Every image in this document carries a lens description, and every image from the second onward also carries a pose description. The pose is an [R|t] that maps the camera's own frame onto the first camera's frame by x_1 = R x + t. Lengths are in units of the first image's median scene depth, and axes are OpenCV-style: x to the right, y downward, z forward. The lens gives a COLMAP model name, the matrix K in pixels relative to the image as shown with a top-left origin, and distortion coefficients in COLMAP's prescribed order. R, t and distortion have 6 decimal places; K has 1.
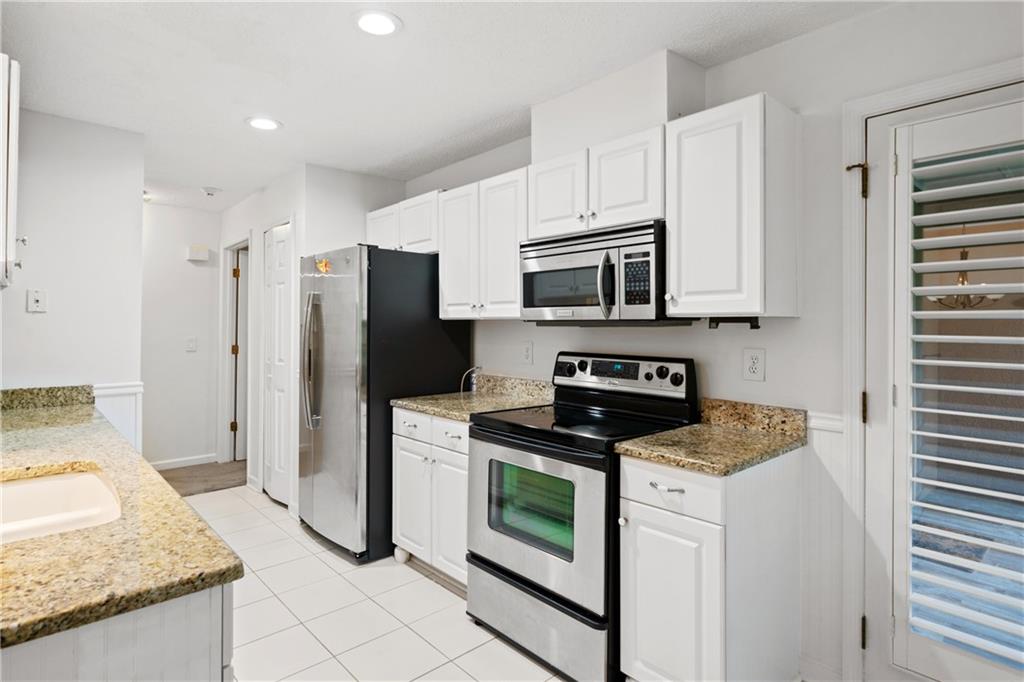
lens RADIAL K [[535.4, 0, 507.0], [0, 535.4, 325.2], [0, 0, 1]] dist [0.004783, 0.000131]
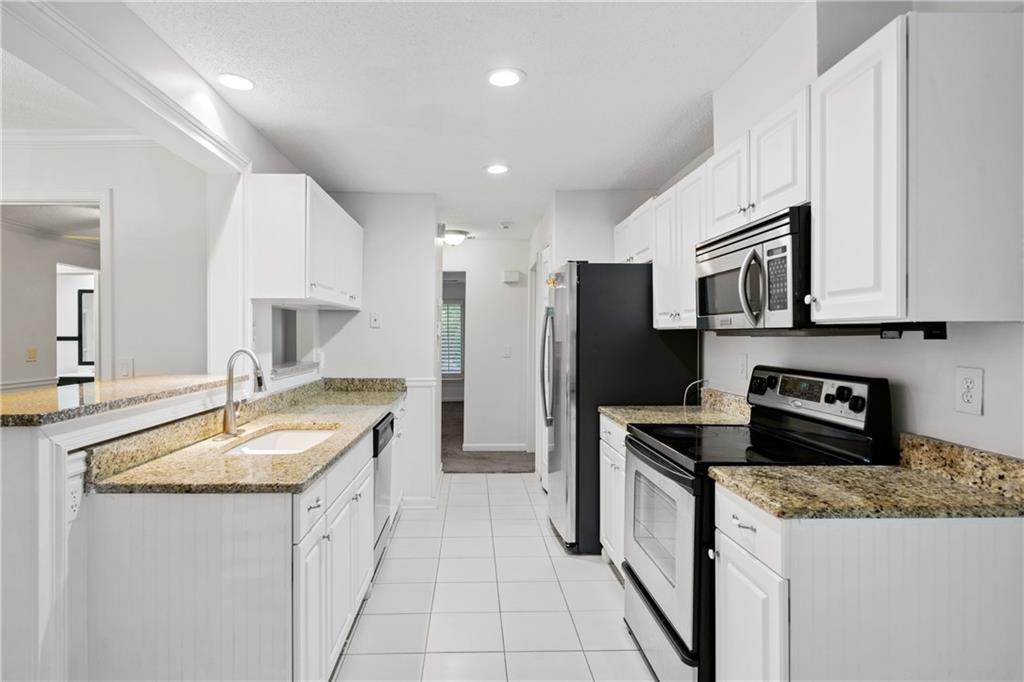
lens RADIAL K [[553.8, 0, 488.5], [0, 553.8, 337.6], [0, 0, 1]] dist [0.000298, 0.000391]
pose [[0.757244, -0.001013, -0.653131, 0.446640], [0.004034, 0.999987, 0.003126, 0.000196], [0.653120, -0.005002, 0.757238, 0.047606]]
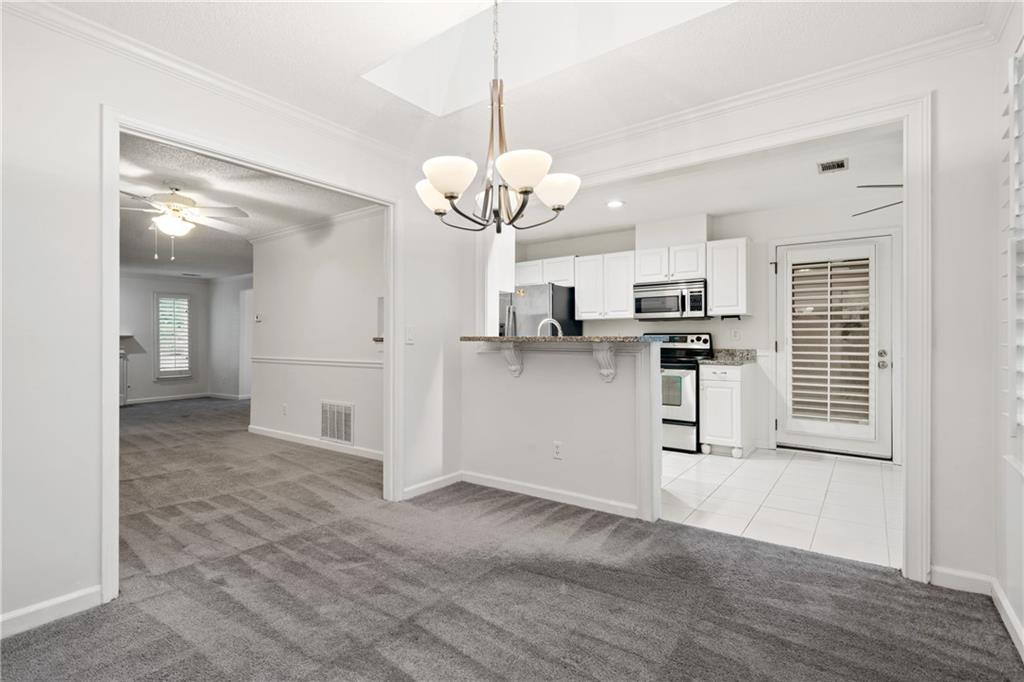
lens RADIAL K [[485.4, 0, 504.8], [0, 485.4, 340.7], [0, 0, 1]] dist [-0.002248, -0.000391]
pose [[0.981847, -0.003942, 0.189632, -1.065951], [0.004168, 0.999991, -0.000791, 0.098753], [-0.189627, 0.001567, 0.981855, -1.085091]]
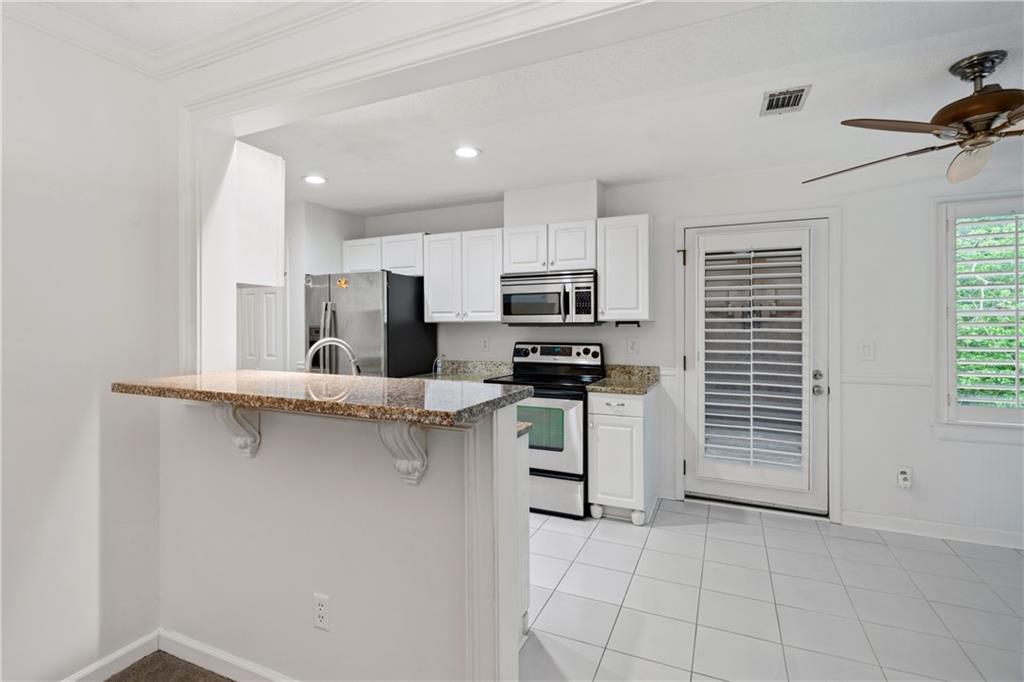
lens RADIAL K [[483.9, 0, 502.0], [0, 483.9, 328.5], [0, 0, 1]] dist [-0.000262, 0.000256]
pose [[0.919870, -0.006910, 0.392162, -0.649265], [0.005274, 0.999972, 0.005248, 0.000314], [-0.392188, -0.002759, 0.919881, -0.420926]]
